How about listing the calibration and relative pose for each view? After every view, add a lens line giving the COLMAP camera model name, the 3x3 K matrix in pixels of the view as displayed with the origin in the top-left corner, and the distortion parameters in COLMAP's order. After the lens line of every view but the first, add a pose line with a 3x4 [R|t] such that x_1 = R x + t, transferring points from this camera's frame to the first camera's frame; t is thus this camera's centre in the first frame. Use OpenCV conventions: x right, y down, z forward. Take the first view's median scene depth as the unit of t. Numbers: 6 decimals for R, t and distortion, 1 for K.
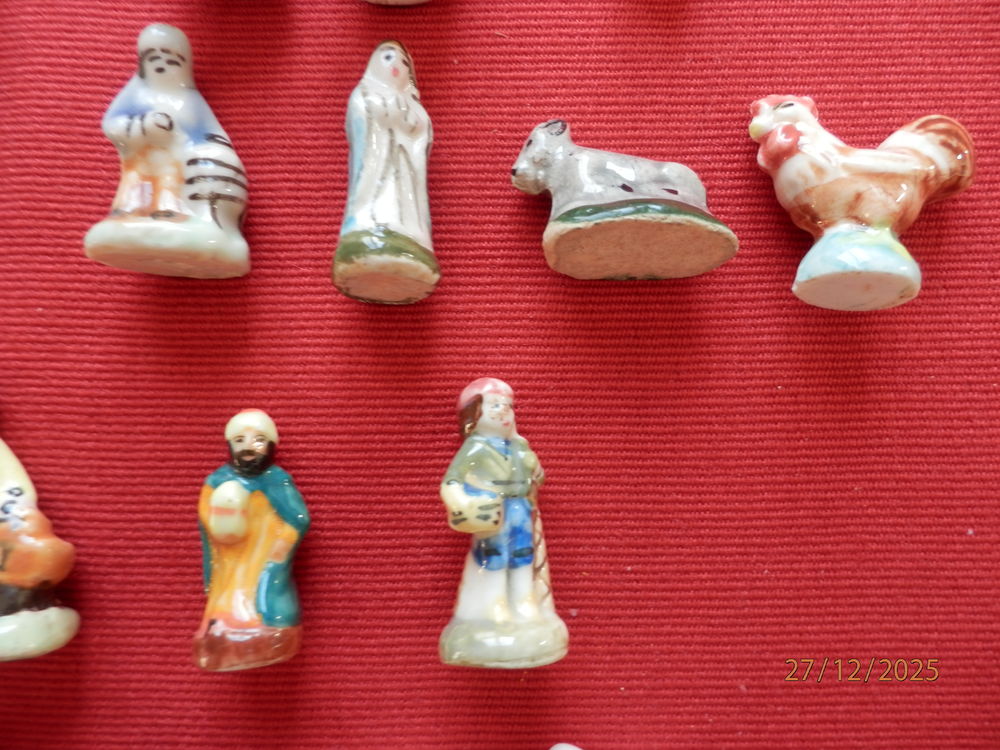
lens RADIAL K [[689.4, 0, 500.0], [0, 689.4, 375.0], [0, 0, 1]] dist [-0.000759, -0.003443]
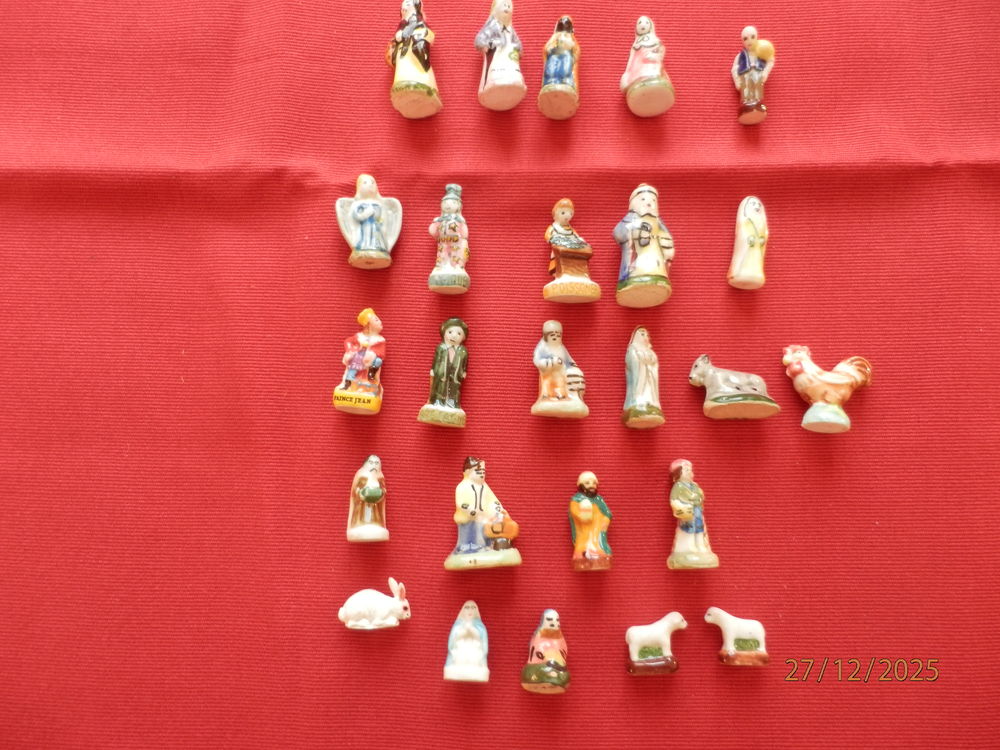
lens RADIAL K [[689.4, 0, 500.0], [0, 689.4, 375.0], [0, 0, 1]] dist [-0.000759, -0.003443]
pose [[0.999884, 0.003518, -0.014792, -0.626473], [-0.004546, 0.997535, -0.070030, -0.119891], [0.014509, 0.070089, 0.997435, -1.504925]]
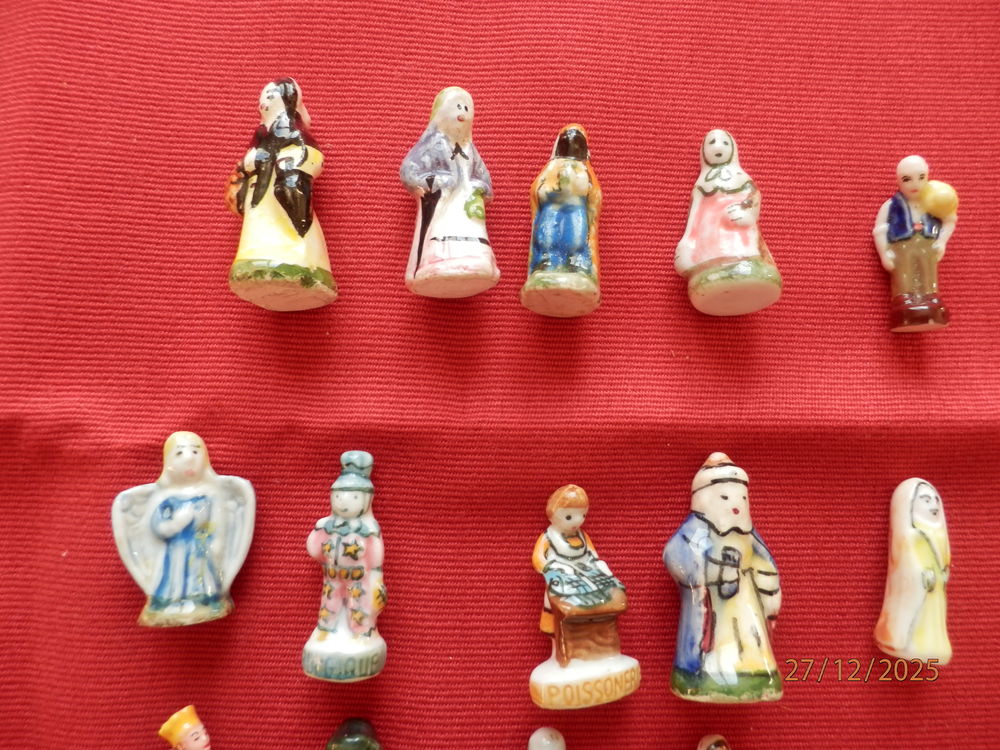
lens RADIAL K [[689.4, 0, 500.0], [0, 689.4, 375.0], [0, 0, 1]] dist [-0.000759, -0.003443]
pose [[0.999281, 0.010078, 0.036545, -0.614581], [-0.007841, 0.998116, -0.060845, -1.075804], [-0.037089, 0.060515, 0.997478, -0.336831]]
